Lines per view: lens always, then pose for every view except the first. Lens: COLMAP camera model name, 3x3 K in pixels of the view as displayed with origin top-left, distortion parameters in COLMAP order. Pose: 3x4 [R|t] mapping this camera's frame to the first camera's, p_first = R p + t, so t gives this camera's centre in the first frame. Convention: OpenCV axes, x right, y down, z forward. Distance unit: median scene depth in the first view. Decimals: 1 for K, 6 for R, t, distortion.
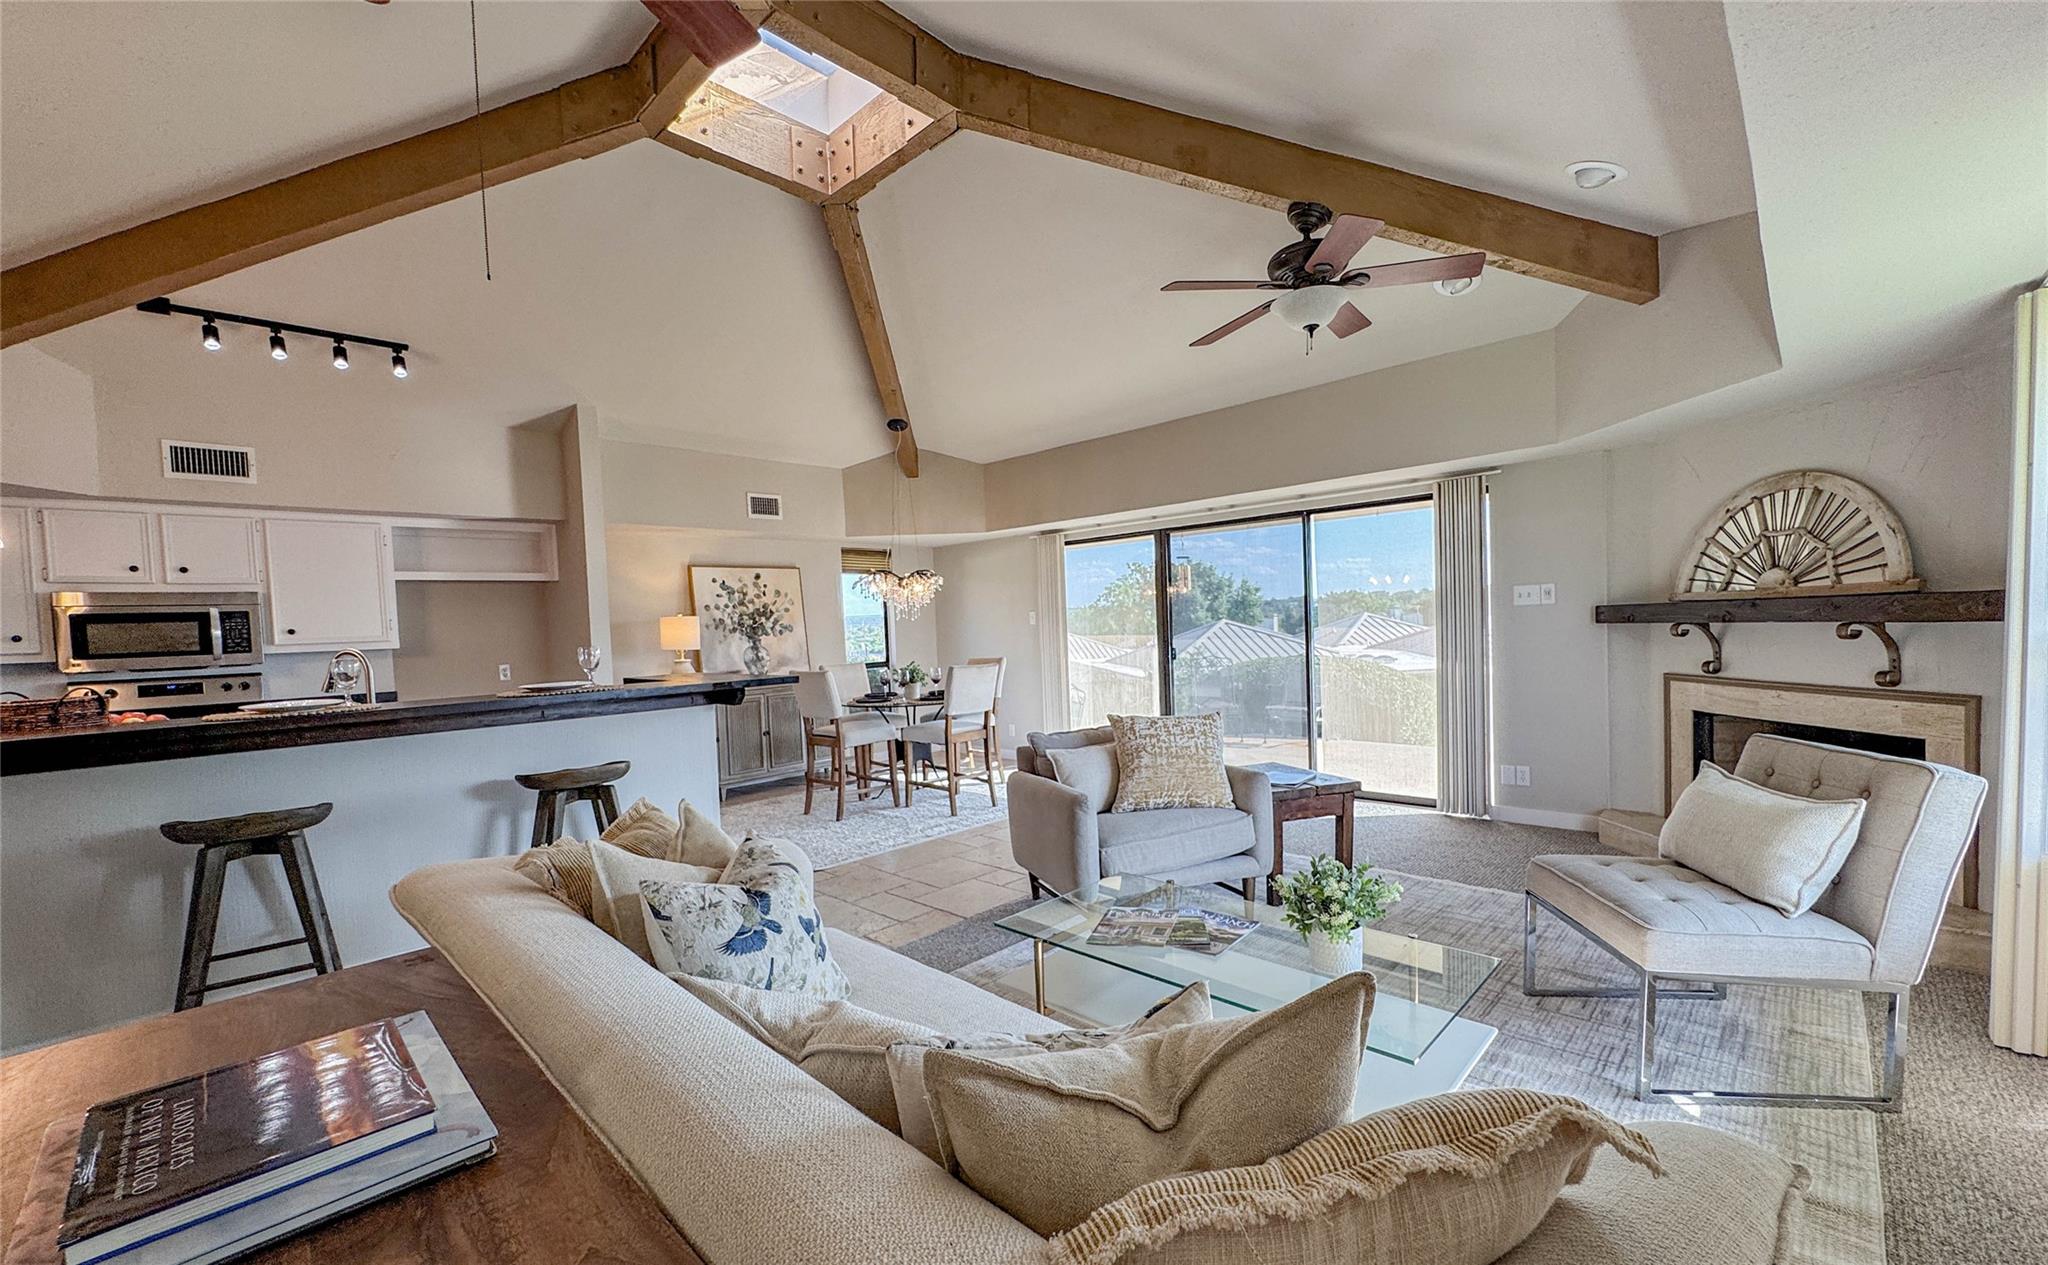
lens RADIAL K [[826.1, 0, 1025.9], [0, 826.1, 659.9], [0, 0, 1]] dist [-0.000084, -0.000084]
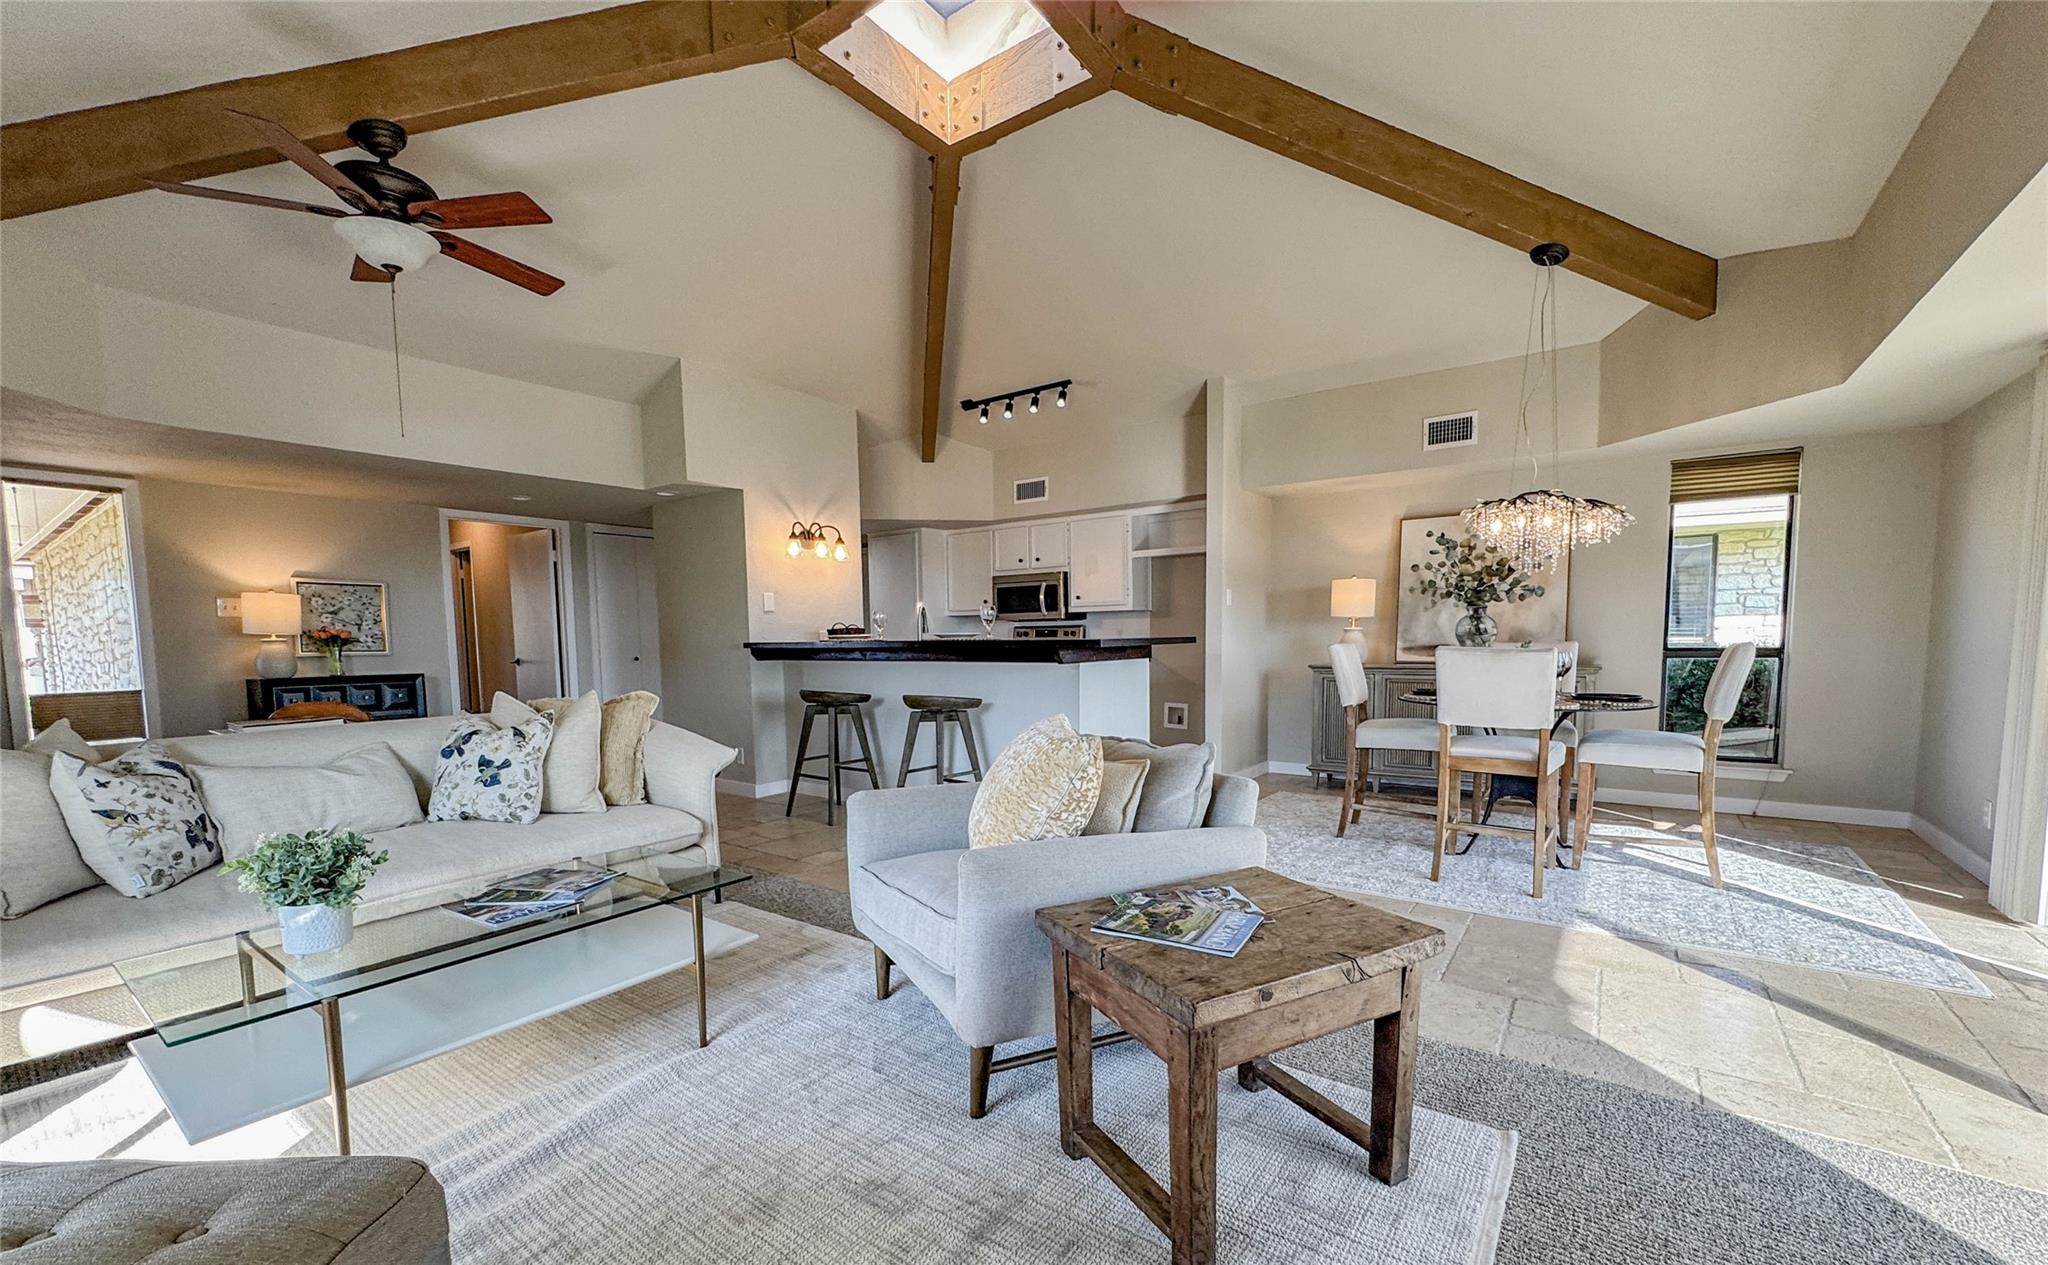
lens RADIAL K [[817.3, 0, 1023.4], [0, 817.3, 705.3], [0, 0, 1]] dist [-0.000026, -0.000051]
pose [[0.134859, 0.120243, -0.983542, 0.397237], [-0.037675, 0.992514, 0.116175, -0.005765], [0.990148, 0.021387, 0.138379, 0.492203]]
